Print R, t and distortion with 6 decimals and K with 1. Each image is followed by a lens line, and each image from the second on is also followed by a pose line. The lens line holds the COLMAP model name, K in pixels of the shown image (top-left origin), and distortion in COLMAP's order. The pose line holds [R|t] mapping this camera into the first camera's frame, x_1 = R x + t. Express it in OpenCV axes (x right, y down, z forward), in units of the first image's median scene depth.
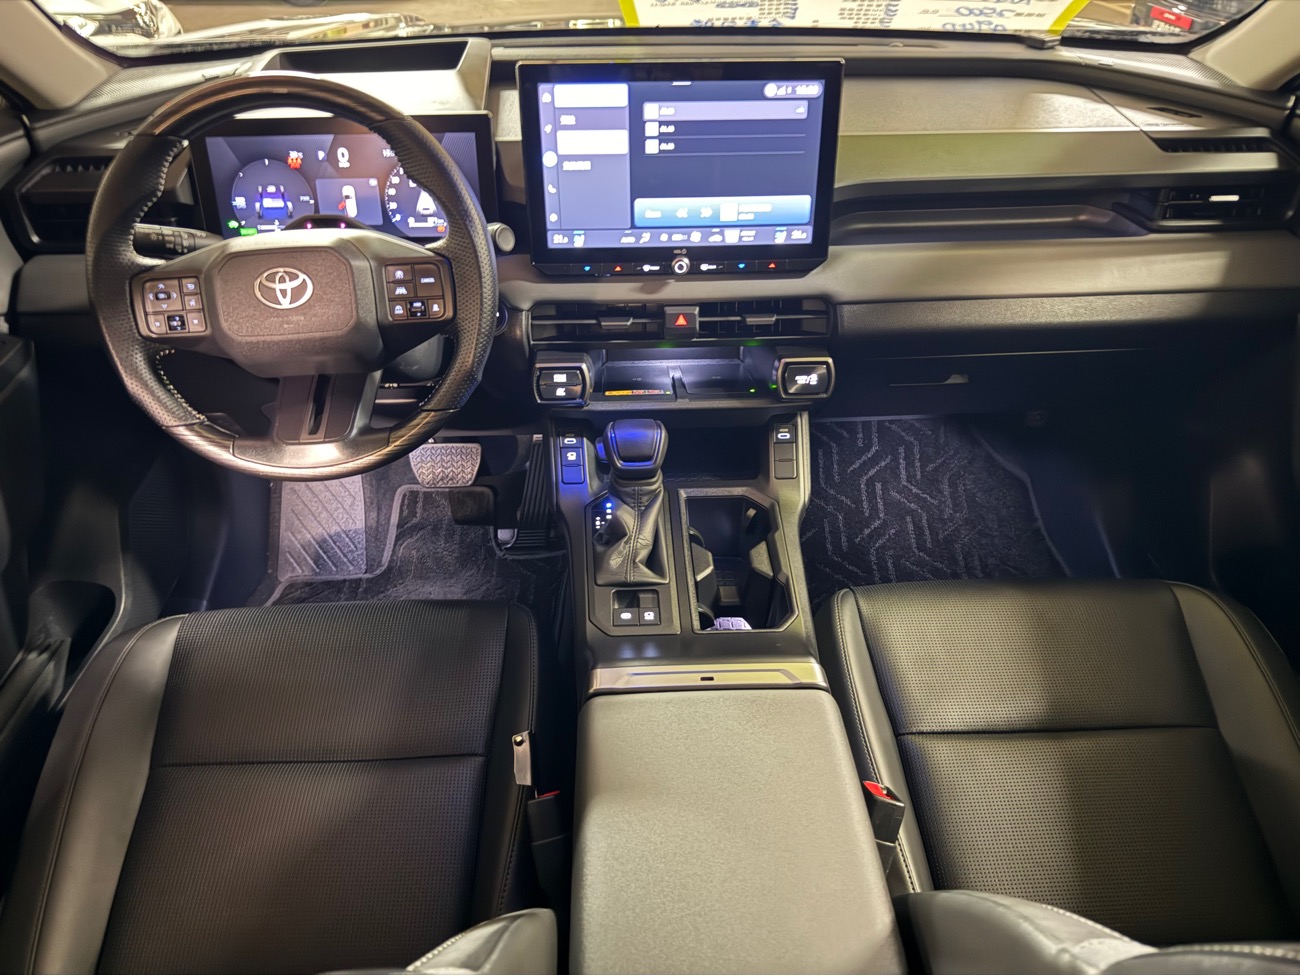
lens RADIAL K [[927.1, 0, 648.9], [0, 927.1, 491.4], [0, 0, 1]] dist [-0.008160, -0.011060]
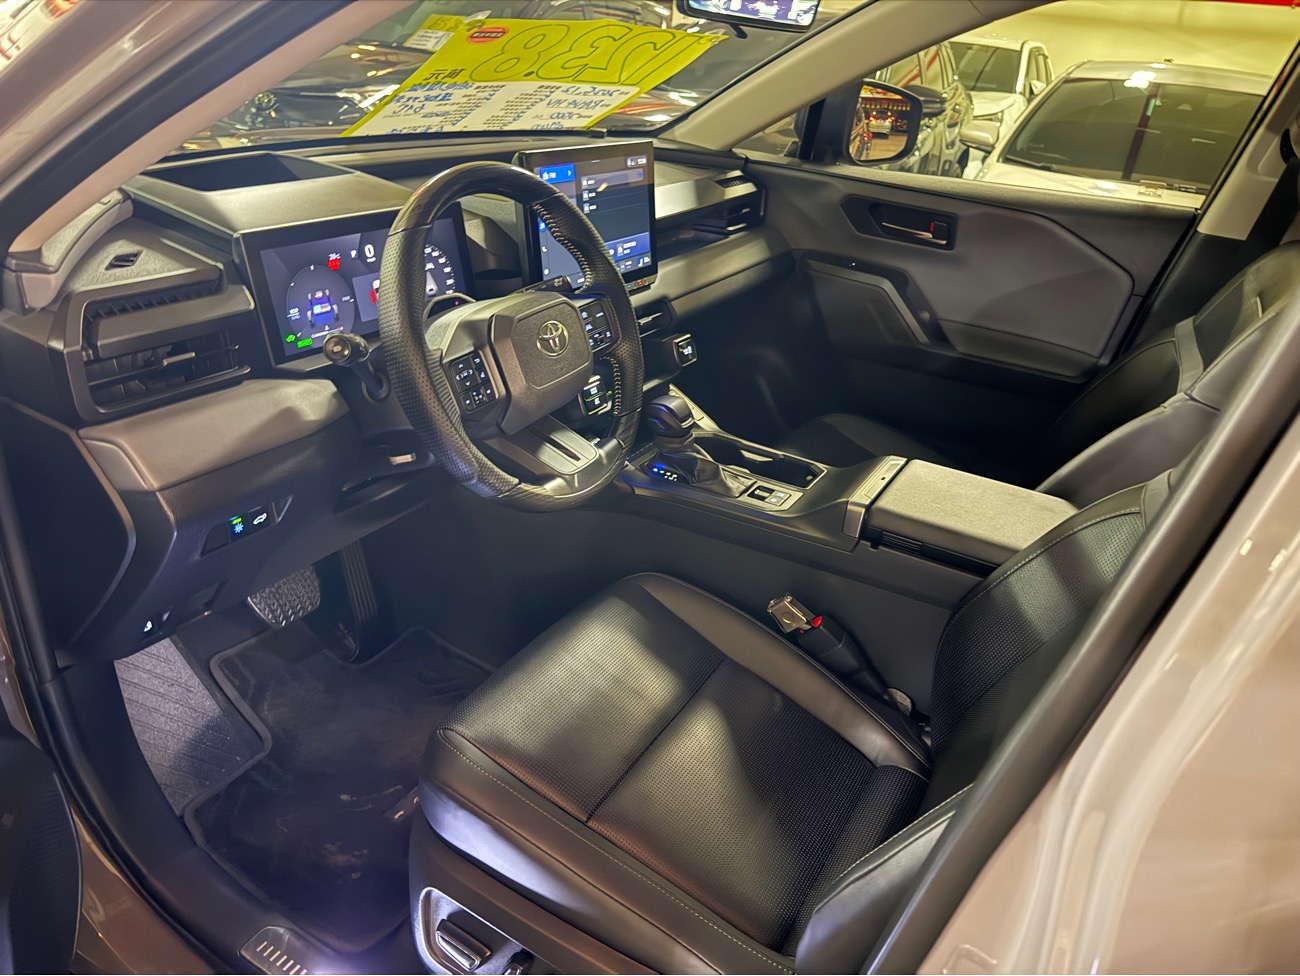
lens RADIAL K [[927.1, 0, 646.8], [0, 927.1, 486.0], [0, 0, 1]] dist [-0.008160, -0.011060]
pose [[0.527899, -0.329356, 0.782845, -1.049850], [0.423713, 0.900975, 0.093331, -0.092092], [-0.736064, 0.282432, 0.615177, 0.210028]]
